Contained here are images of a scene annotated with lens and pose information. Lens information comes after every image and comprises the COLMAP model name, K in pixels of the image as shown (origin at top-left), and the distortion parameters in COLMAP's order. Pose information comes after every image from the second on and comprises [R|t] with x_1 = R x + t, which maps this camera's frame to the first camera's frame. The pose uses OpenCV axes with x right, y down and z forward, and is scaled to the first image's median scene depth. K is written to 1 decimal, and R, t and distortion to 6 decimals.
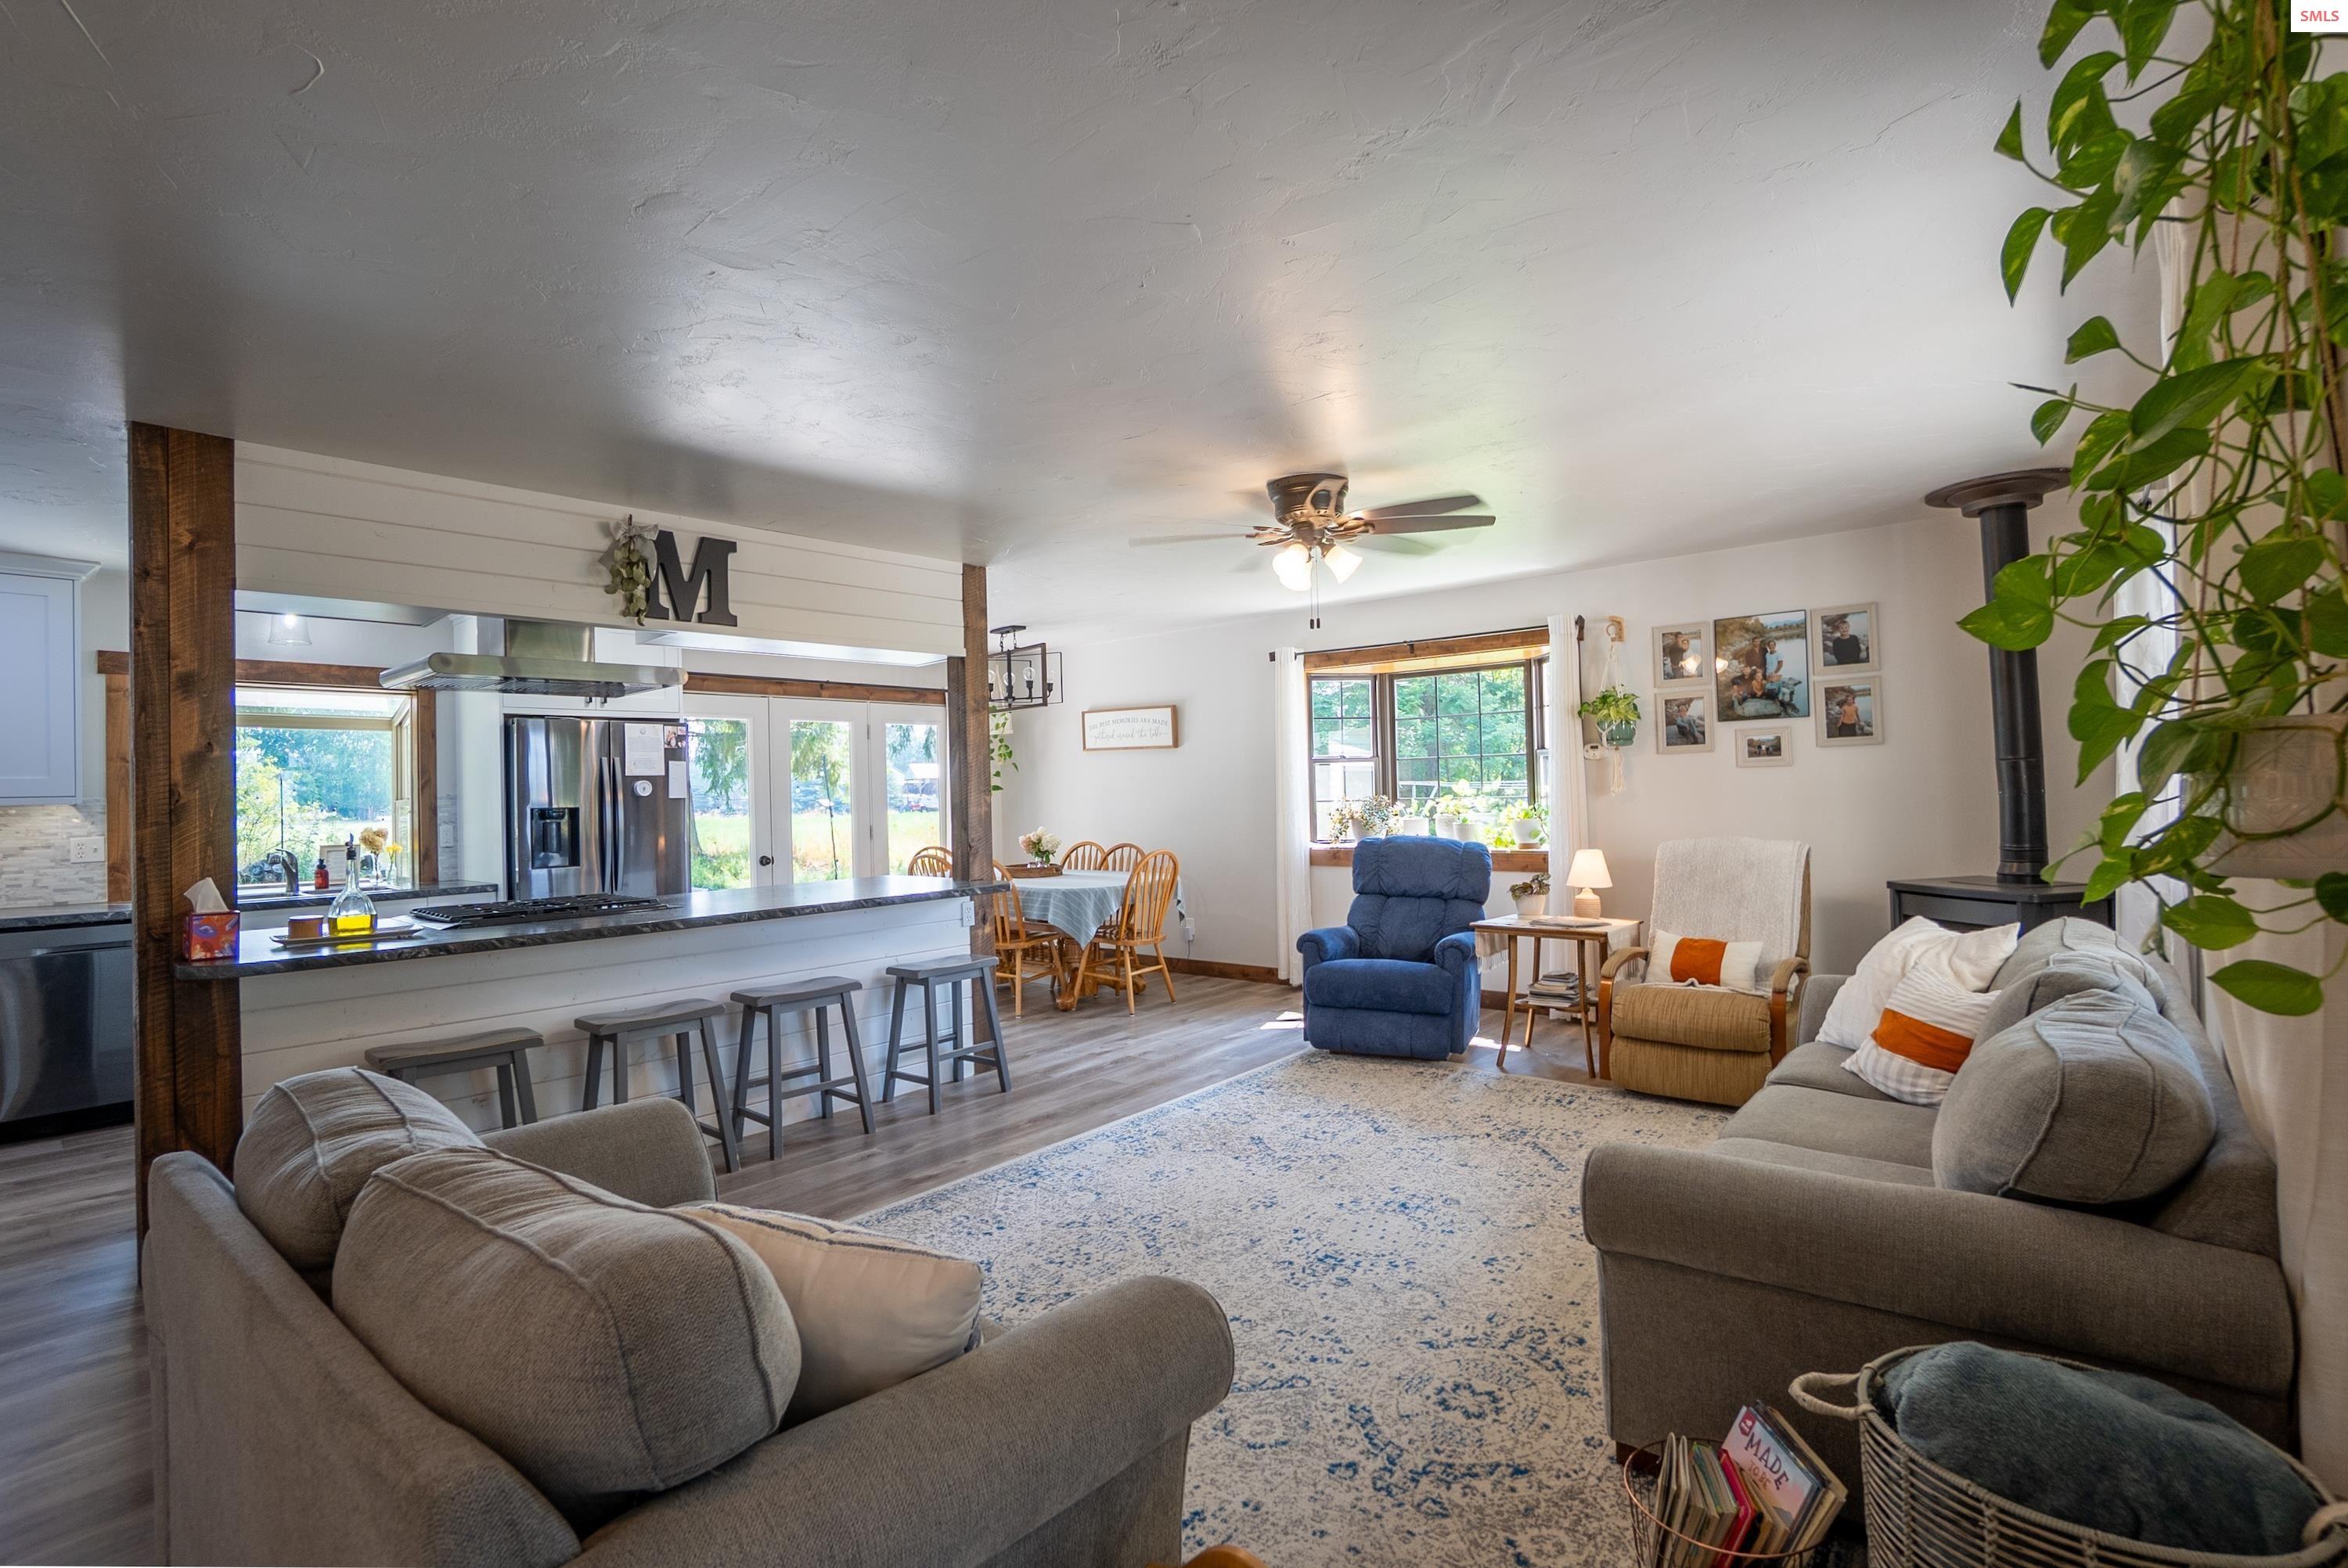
lens RADIAL K [[1094.4, 0, 1174.0], [0, 1094.4, 784.0], [0, 0, 1]] dist [-0.048997, 0.000344]
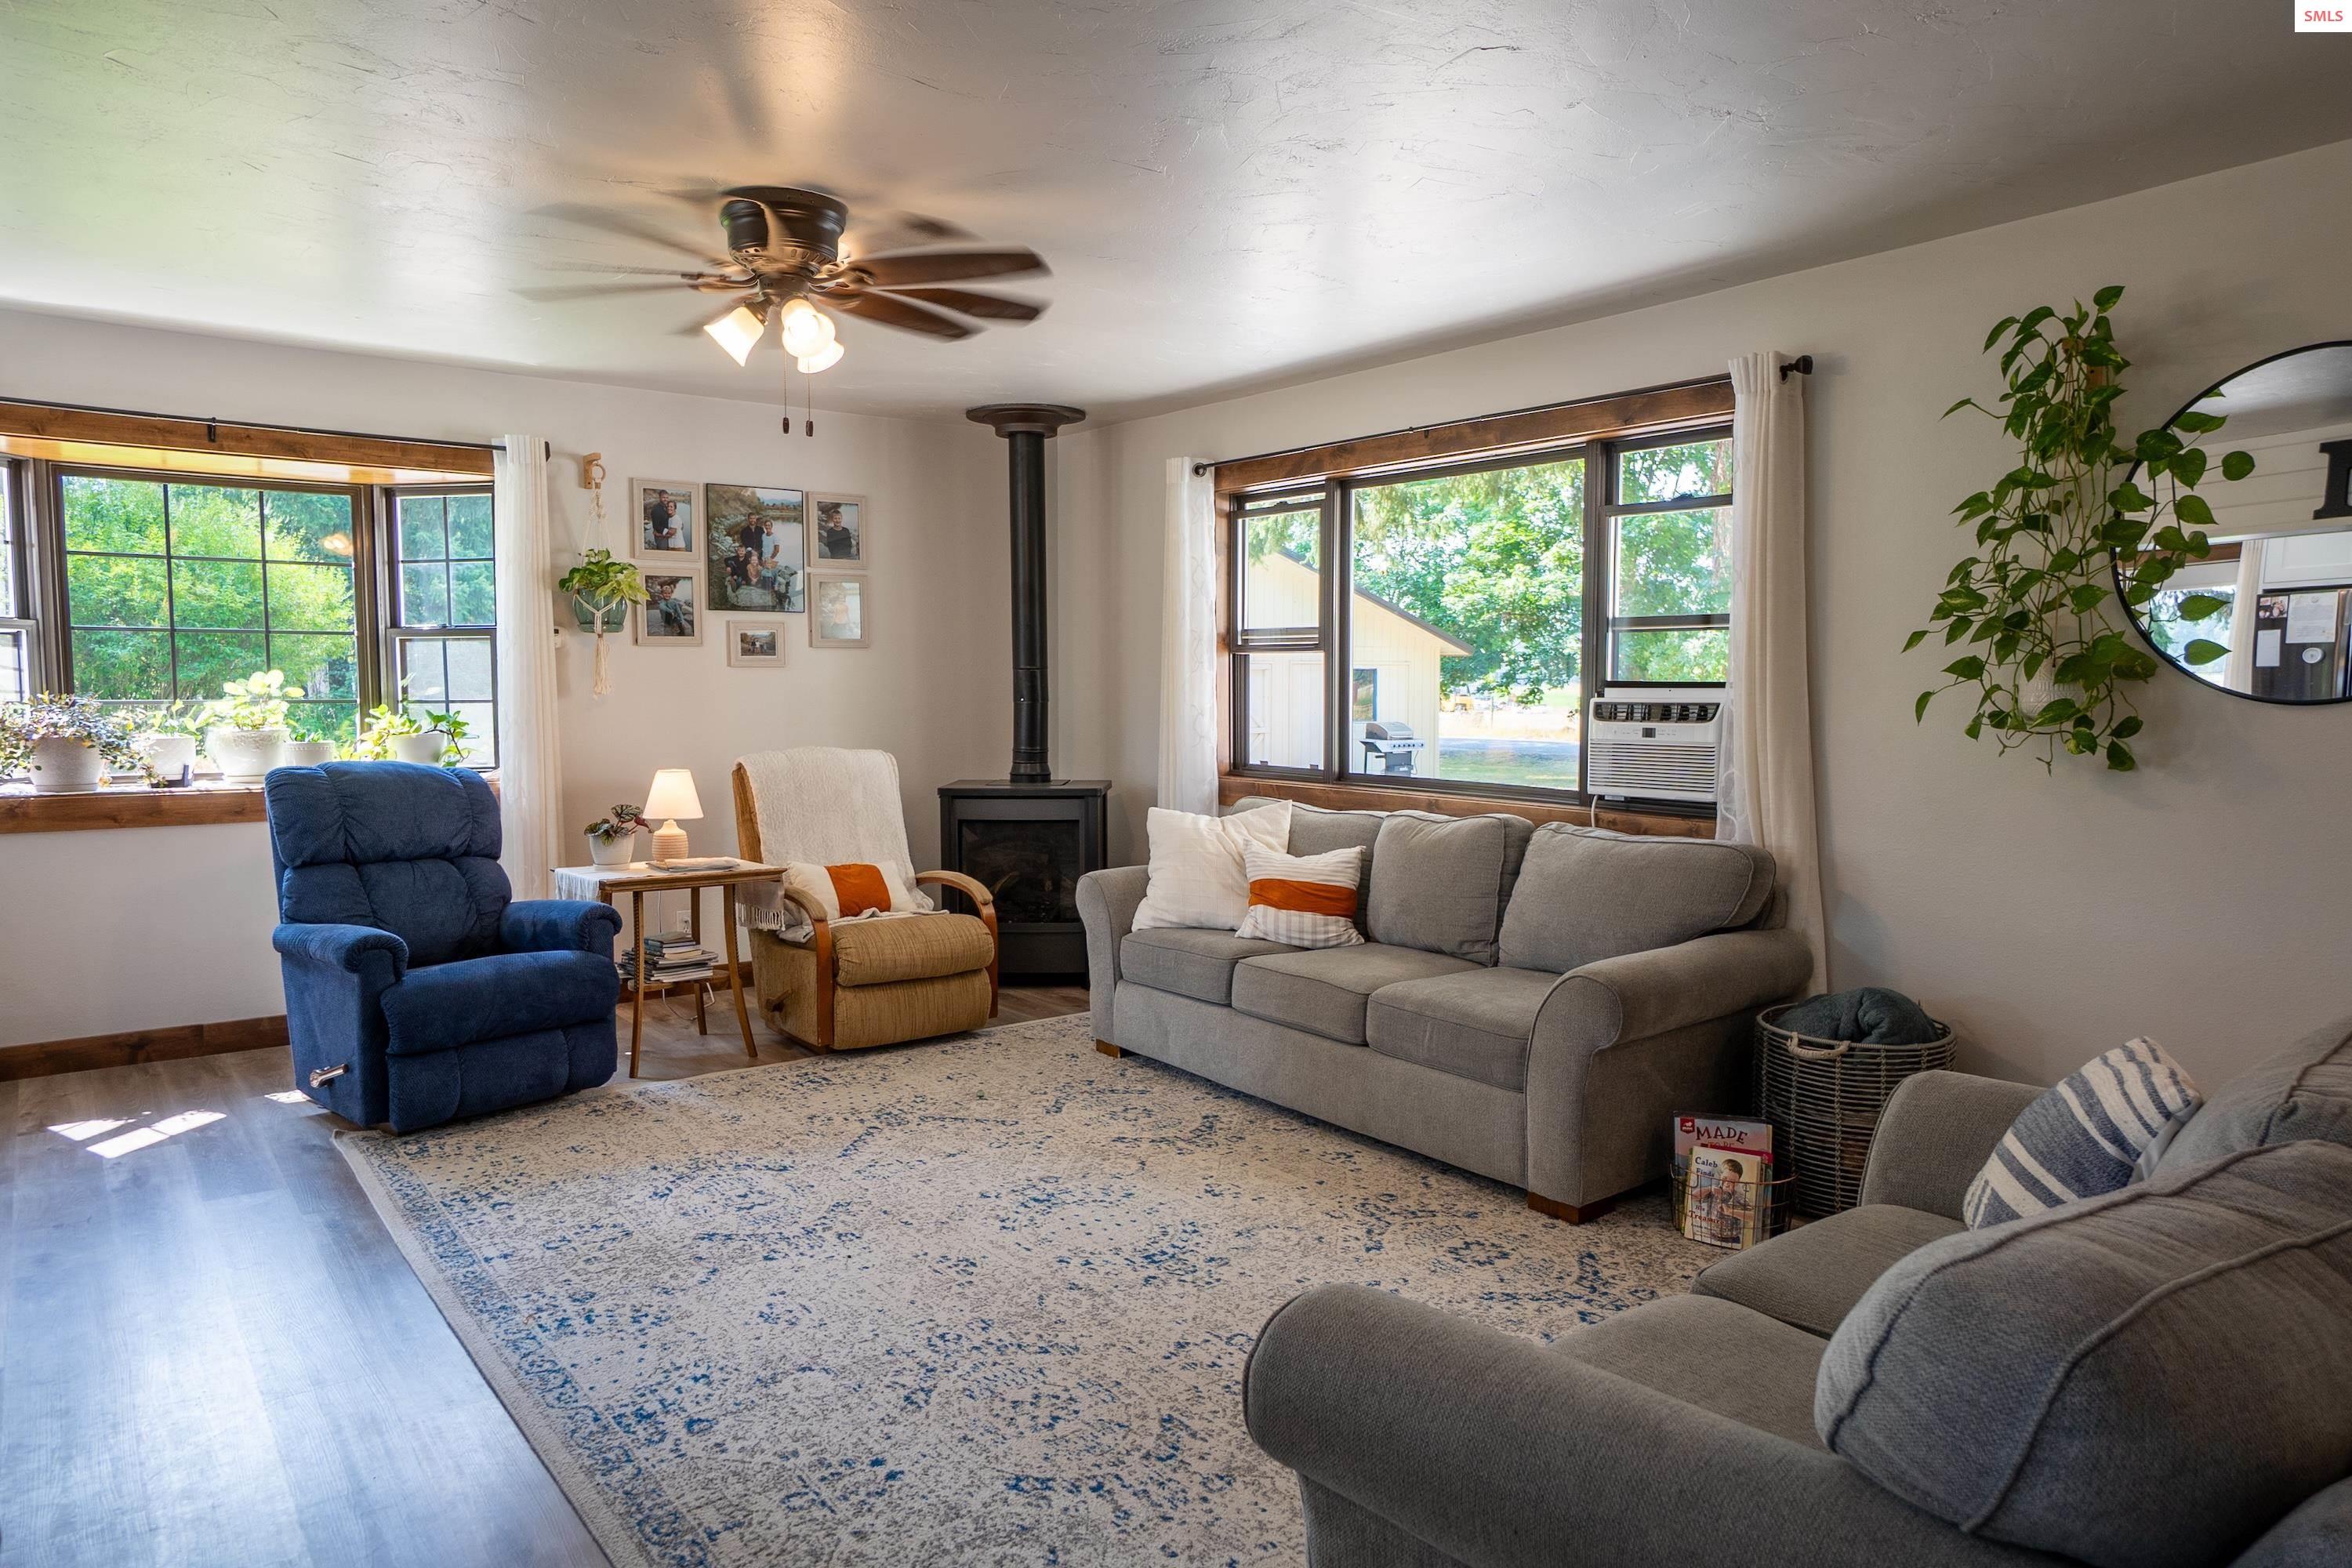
lens RADIAL K [[1456.1, 0, 1176.0], [0, 1456.1, 784.0], [0, 0, 1]] dist [-0.010869, -0.000163]
pose [[0.203057, -0.042452, 0.978246, -0.663561], [-0.012873, 0.998858, 0.046018, 0.024627], [-0.979082, -0.021938, 0.202279, 0.565816]]
